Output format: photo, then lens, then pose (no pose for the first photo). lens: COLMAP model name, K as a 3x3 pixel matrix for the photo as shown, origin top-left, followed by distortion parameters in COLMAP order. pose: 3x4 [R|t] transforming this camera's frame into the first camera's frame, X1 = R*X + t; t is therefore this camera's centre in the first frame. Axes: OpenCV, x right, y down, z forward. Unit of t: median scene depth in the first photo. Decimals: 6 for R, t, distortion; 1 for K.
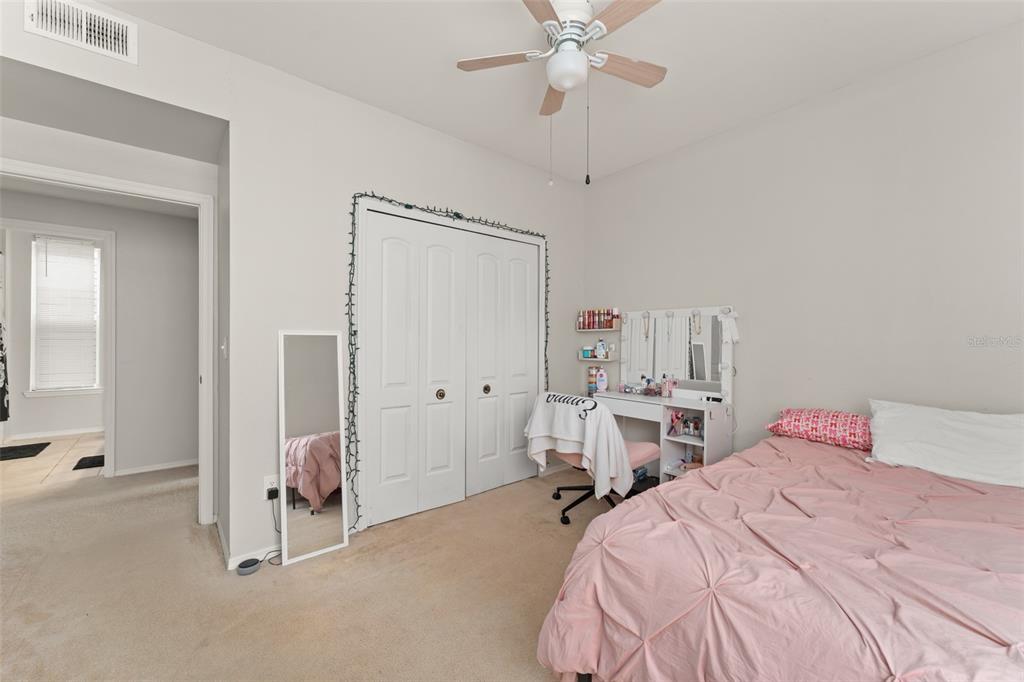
lens RADIAL K [[410.3, 0, 512.2], [0, 410.3, 337.5], [0, 0, 1]] dist [0.000614, 0.000223]
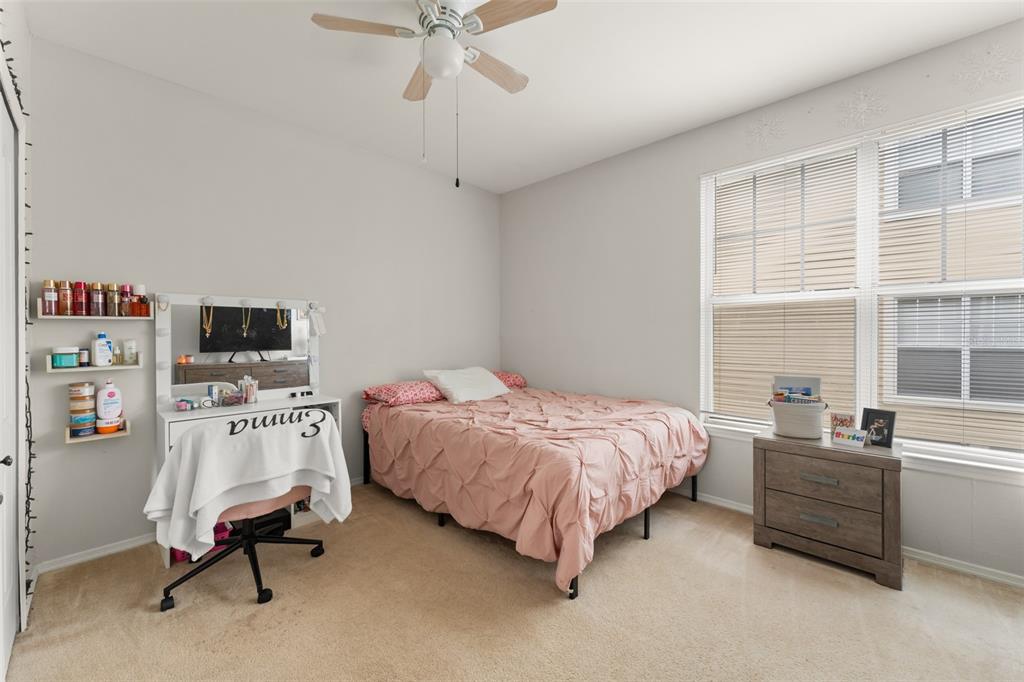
lens RADIAL K [[406.5, 0, 509.6], [0, 406.5, 335.6], [0, 0, 1]] dist [-0.000041, -0.000169]
pose [[-0.118470, -0.007649, 0.992928, -0.436239], [-0.004457, 0.999964, 0.007171, 0.000189], [-0.992948, -0.003576, -0.118500, 0.493344]]
